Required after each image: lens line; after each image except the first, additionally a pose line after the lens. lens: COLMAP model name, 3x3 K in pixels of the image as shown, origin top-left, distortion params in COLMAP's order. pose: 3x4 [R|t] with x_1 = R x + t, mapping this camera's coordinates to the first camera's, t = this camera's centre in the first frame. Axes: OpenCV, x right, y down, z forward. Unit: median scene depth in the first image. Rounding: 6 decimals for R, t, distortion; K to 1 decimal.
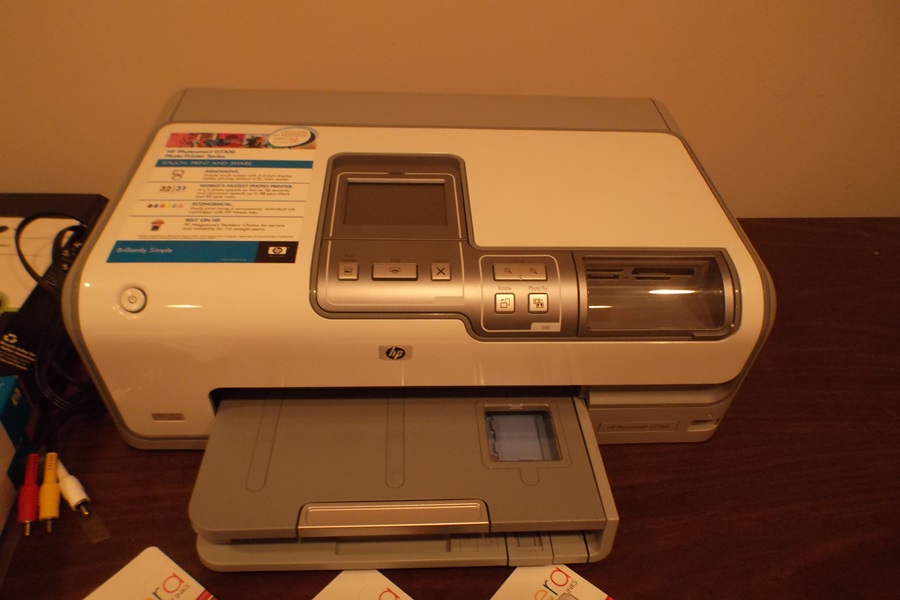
lens RADIAL K [[664.5, 0, 446.1], [0, 664.5, 287.1], [0, 0, 1]] dist [0.020870, 0.001486]
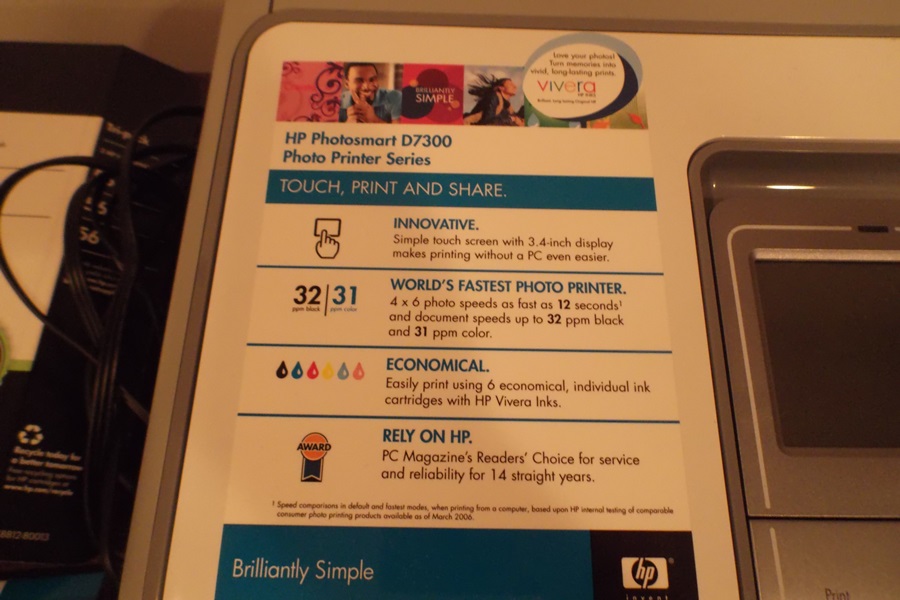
lens RADIAL K [[682.6, 0, 455.0], [0, 682.6, 301.0], [0, 0, 1]] dist [0.007049, -0.003579]
pose [[0.997240, 0.053886, -0.051083, -0.310698], [-0.024832, 0.890406, 0.454489, -0.325366], [0.069976, -0.451966, 0.889286, 0.642302]]
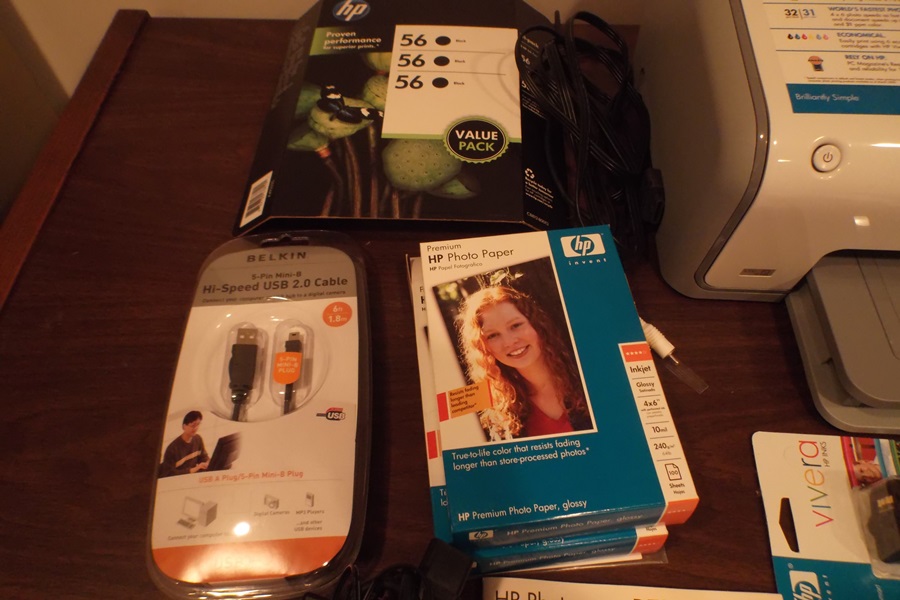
lens RADIAL K [[682.6, 0, 455.0], [0, 682.6, 301.0], [0, 0, 1]] dist [0.007049, -0.003579]
pose [[0.993732, 0.056466, -0.096477, -0.733174], [-0.022365, 0.946023, 0.323326, -0.071721], [0.109527, -0.319141, 0.941357, 0.016133]]
